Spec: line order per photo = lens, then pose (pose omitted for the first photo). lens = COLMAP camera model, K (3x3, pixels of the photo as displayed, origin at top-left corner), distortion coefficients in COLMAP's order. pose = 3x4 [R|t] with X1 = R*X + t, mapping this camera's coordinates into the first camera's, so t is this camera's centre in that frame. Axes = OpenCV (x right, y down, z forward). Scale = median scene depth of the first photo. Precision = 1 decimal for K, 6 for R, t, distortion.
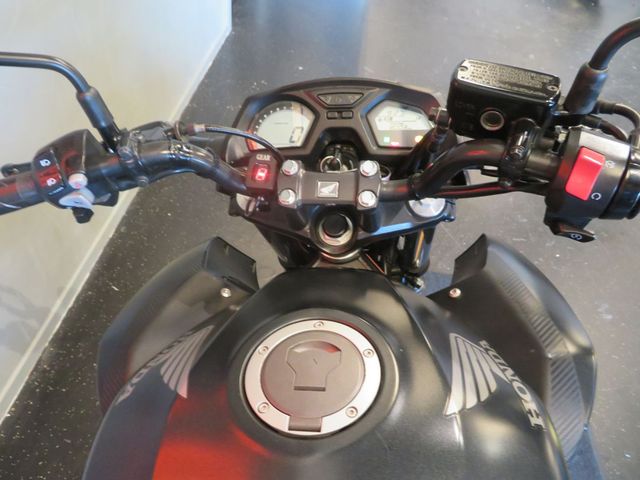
lens RADIAL K [[458.7, 0, 316.1], [0, 458.7, 240.5], [0, 0, 1]] dist [-0.004555, -0.002370]
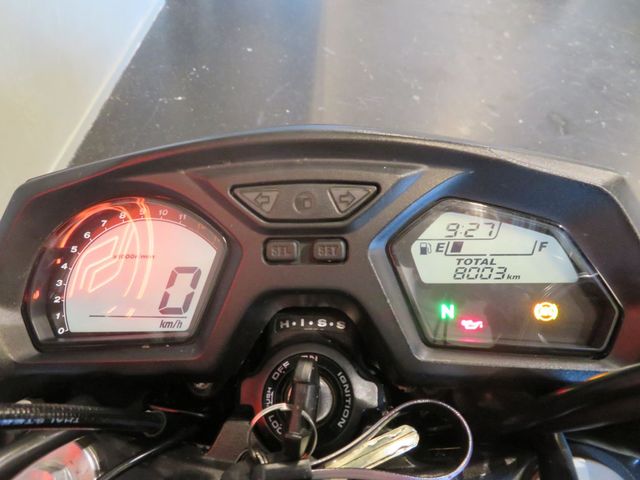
lens RADIAL K [[458.7, 0, 316.1], [0, 458.7, 240.5], [0, 0, 1]] dist [-0.004555, -0.002370]
pose [[0.995955, -0.038547, 0.081166, 0.032816], [0.035074, 0.998425, 0.043786, -0.288547], [-0.082726, -0.040763, 0.995738, 0.672598]]
